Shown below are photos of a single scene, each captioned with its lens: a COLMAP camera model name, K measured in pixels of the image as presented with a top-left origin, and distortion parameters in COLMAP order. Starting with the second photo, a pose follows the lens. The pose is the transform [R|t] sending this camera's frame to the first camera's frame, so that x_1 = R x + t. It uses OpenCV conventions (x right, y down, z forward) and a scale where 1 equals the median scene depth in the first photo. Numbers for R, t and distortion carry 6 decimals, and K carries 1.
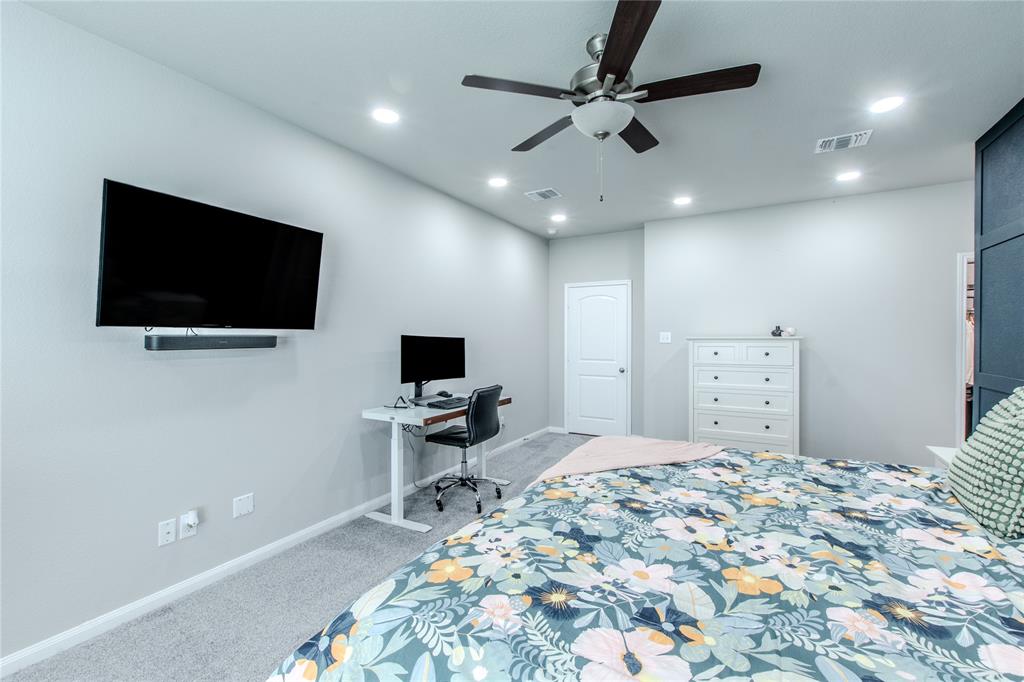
lens RADIAL K [[440.8, 0, 512.0], [0, 440.8, 341.0], [0, 0, 1]] dist [0.003079, 0.000058]
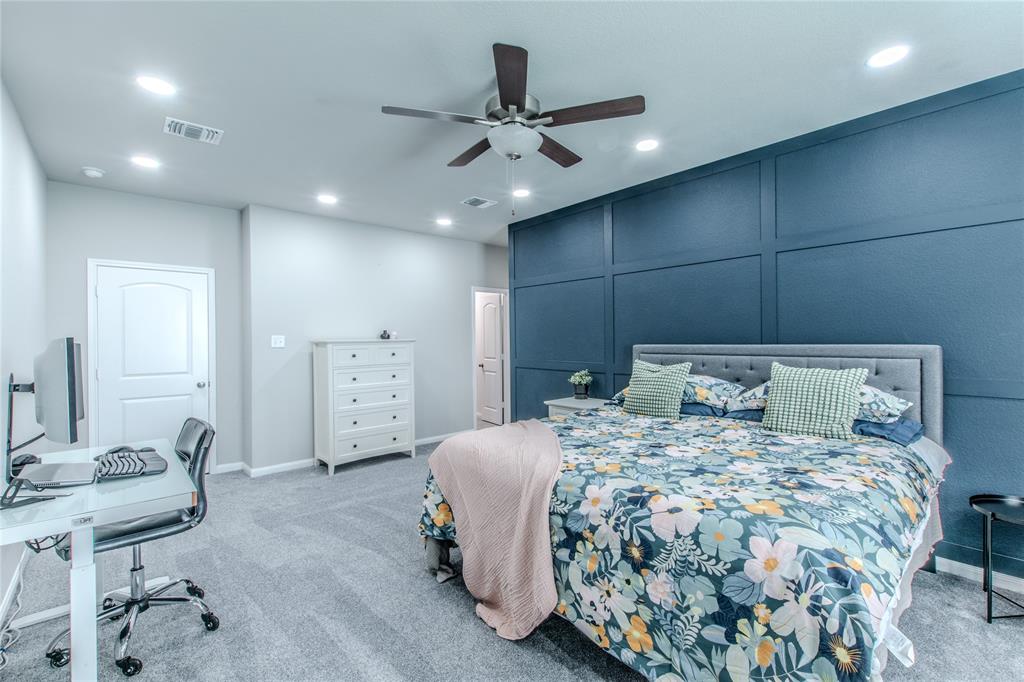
lens RADIAL K [[443.1, 0, 512.0], [0, 443.1, 341.0], [0, 0, 1]] dist [0.008117, -0.000083]
pose [[0.319010, -0.007677, 0.947720, -1.264156], [0.018268, 0.999831, 0.001950, -0.006436], [-0.947575, 0.016690, 0.319096, 0.969175]]
